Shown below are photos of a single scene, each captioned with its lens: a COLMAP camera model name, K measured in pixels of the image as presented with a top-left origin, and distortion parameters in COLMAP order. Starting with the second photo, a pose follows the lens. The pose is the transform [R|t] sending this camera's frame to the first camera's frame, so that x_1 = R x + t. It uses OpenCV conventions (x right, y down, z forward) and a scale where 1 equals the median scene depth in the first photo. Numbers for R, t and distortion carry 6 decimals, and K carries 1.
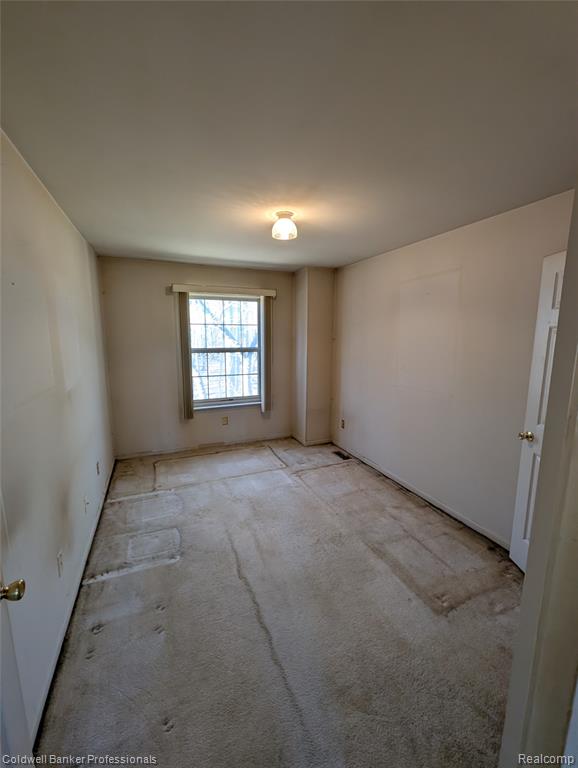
lens RADIAL K [[315.9, 0, 288.8], [0, 315.9, 383.0], [0, 0, 1]] dist [-0.000488, -0.000371]
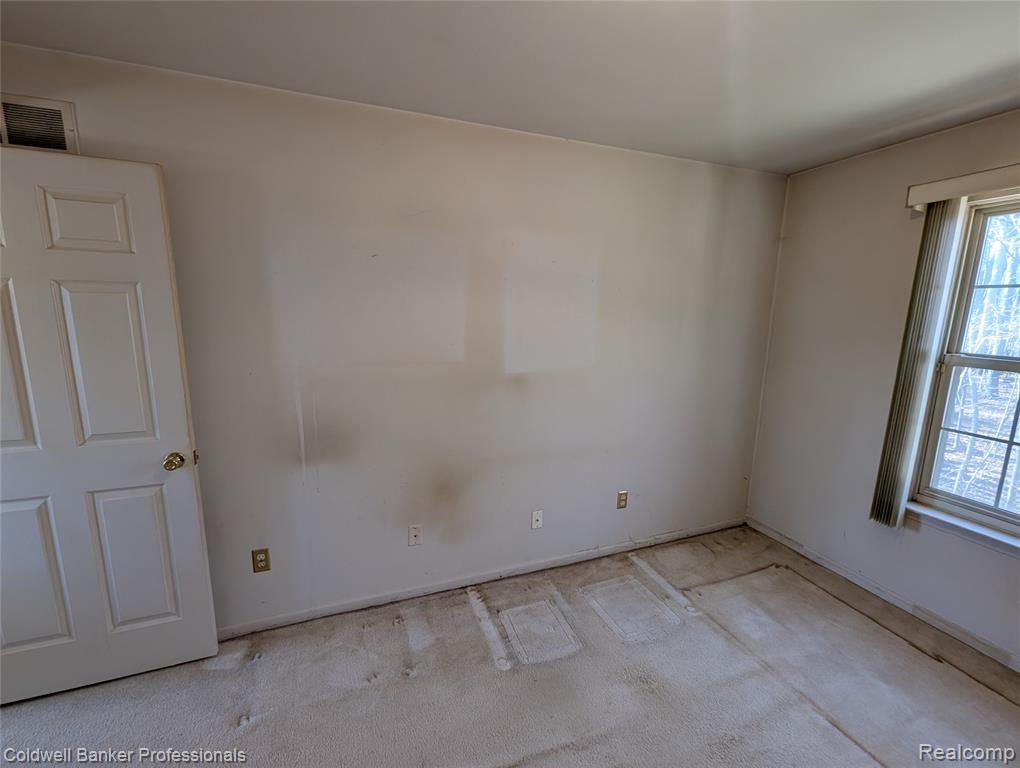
lens RADIAL K [[419.5, 0, 510.2], [0, 419.5, 379.6], [0, 0, 1]] dist [-0.000488, -0.000371]
pose [[-0.040169, 0.162691, -0.985859, 0.203893], [-0.178598, 0.969597, 0.167284, -0.071846], [0.983102, 0.182792, -0.009892, 0.518440]]
